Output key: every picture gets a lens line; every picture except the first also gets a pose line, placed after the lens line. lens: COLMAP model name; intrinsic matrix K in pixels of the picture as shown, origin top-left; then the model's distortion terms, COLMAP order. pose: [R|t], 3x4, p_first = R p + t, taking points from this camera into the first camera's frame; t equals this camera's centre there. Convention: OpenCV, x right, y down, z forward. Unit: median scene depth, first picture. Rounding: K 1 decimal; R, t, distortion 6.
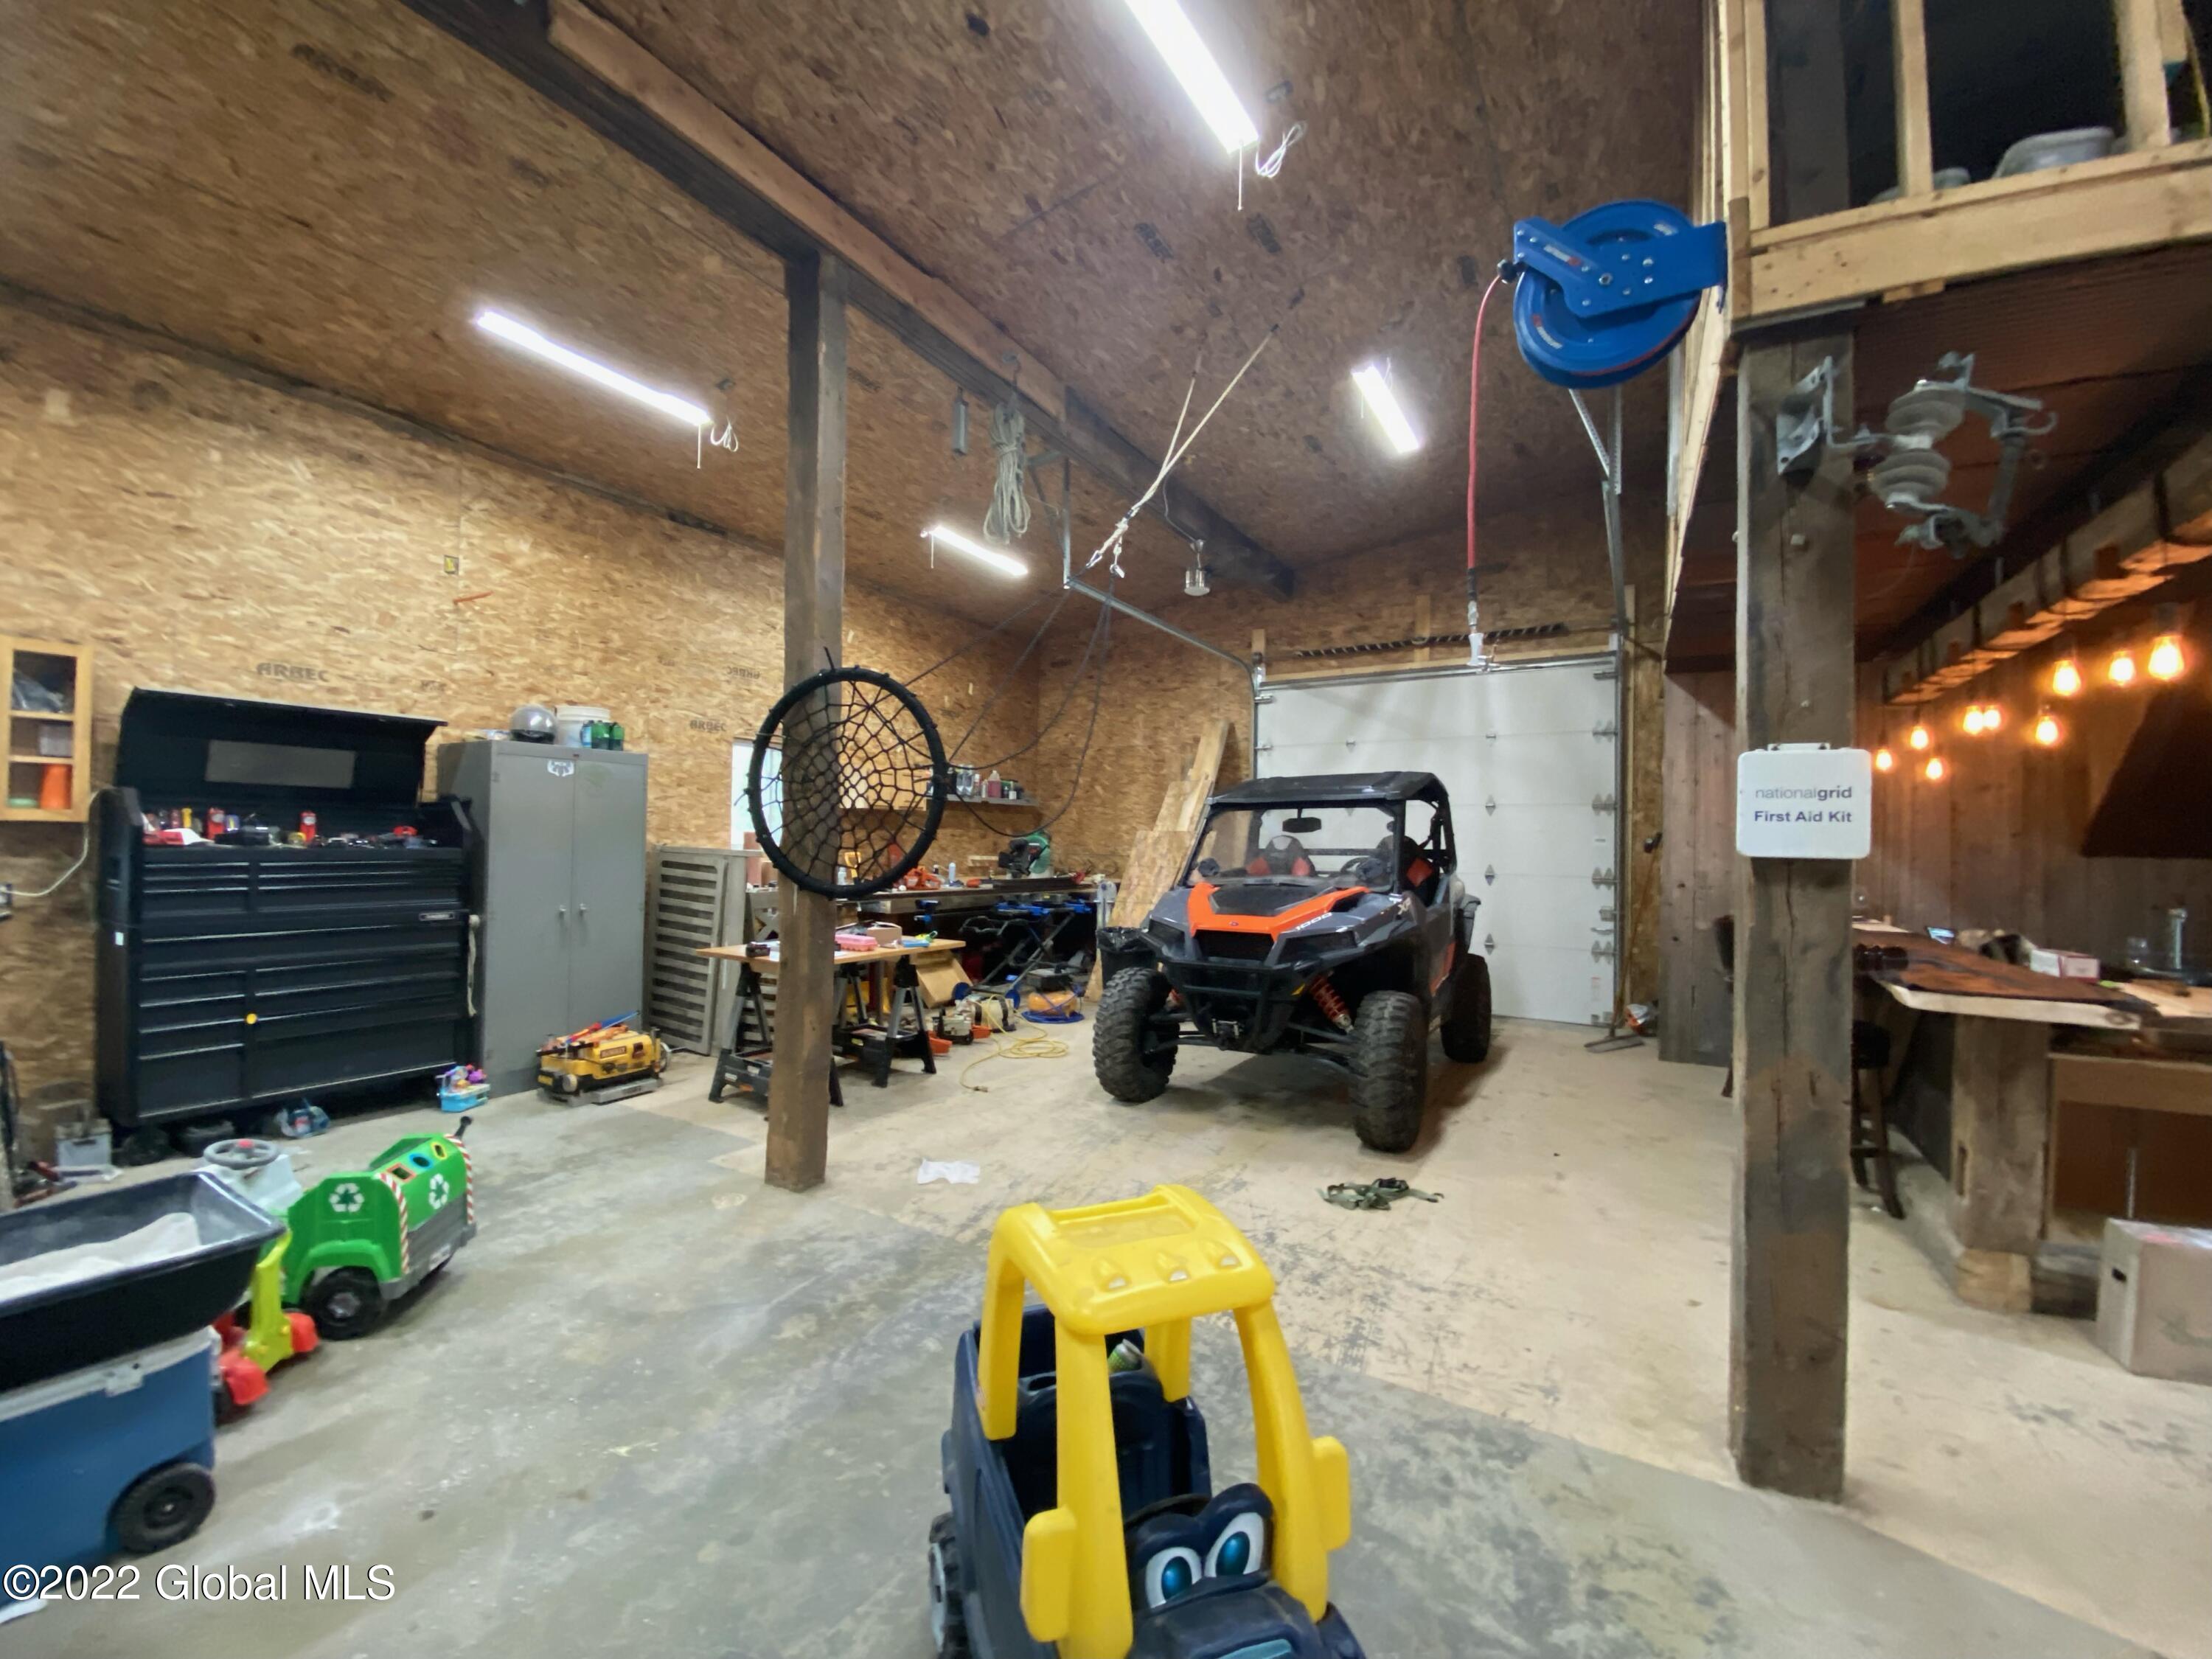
lens RADIAL K [[897.9, 0, 1106.0], [0, 897.9, 829.5], [0, 0, 1]] dist [0.019559, -0.018480]
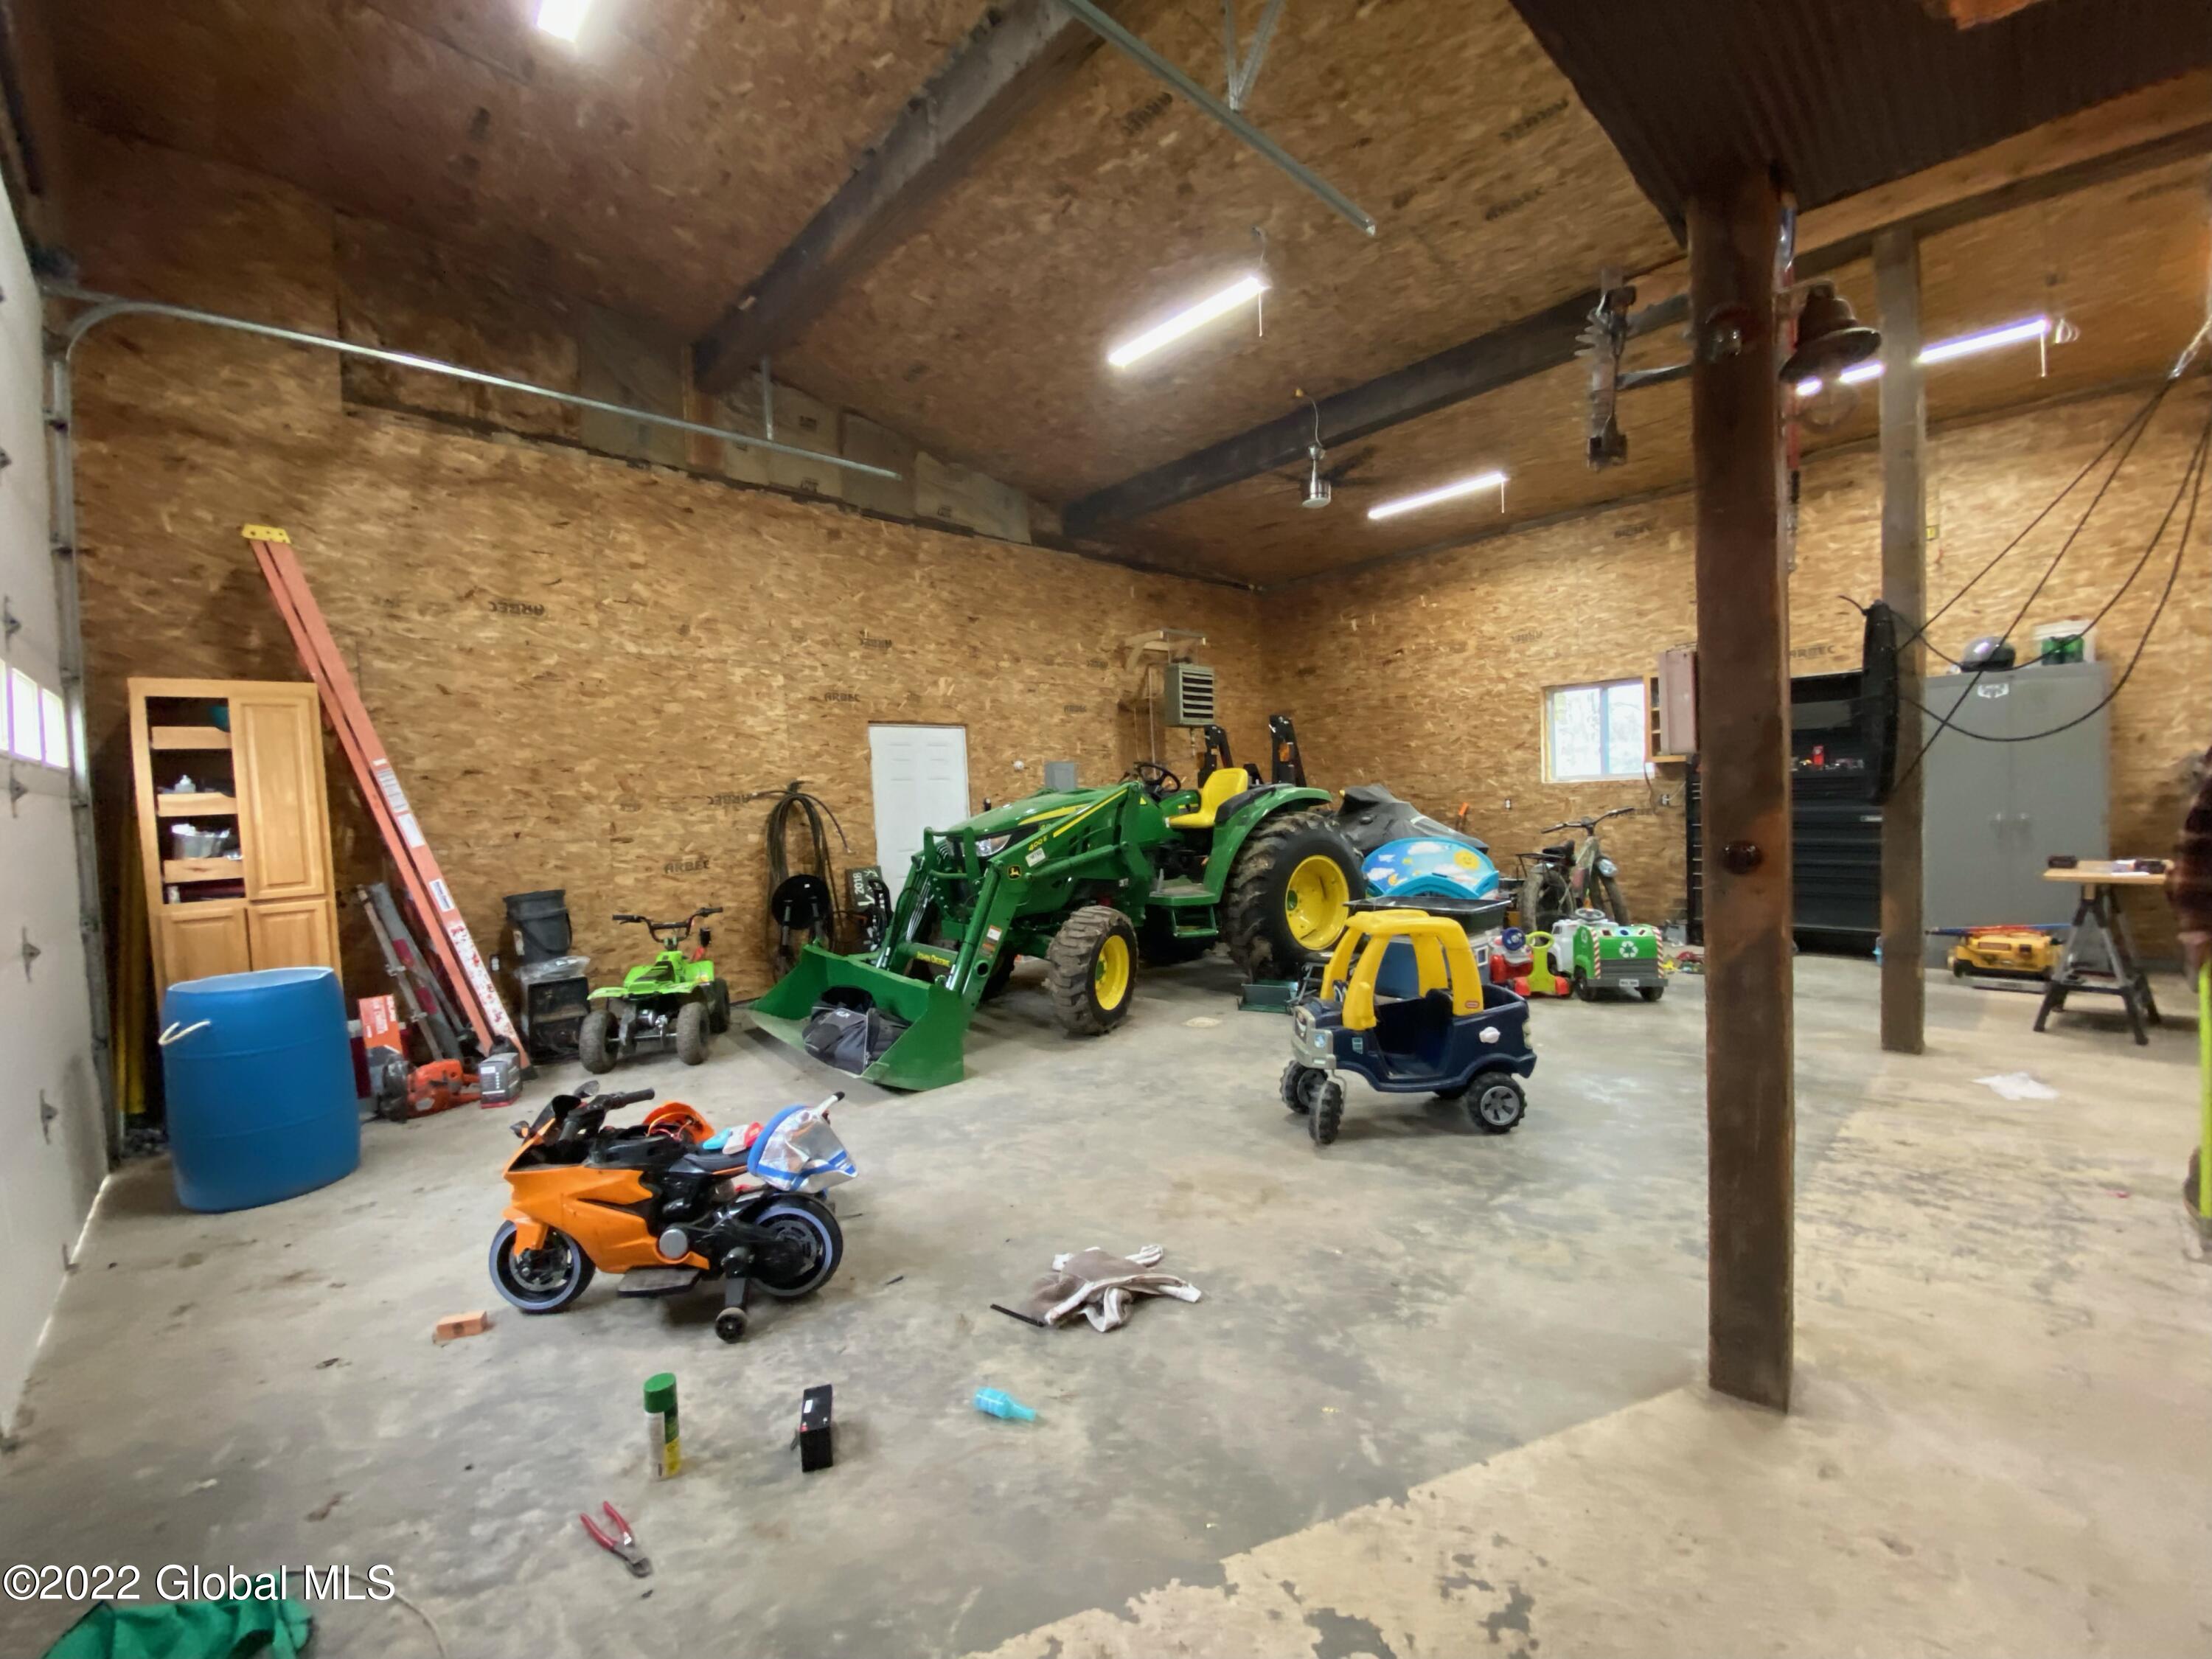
lens RADIAL K [[897.9, 0, 1106.0], [0, 897.9, 829.5], [0, 0, 1]] dist [0.019559, -0.018480]
pose [[-0.273888, 0.034610, -0.961139, 1.038823], [0.045507, 0.998699, 0.022995, 0.037449], [0.960684, -0.037440, -0.275107, 0.341941]]
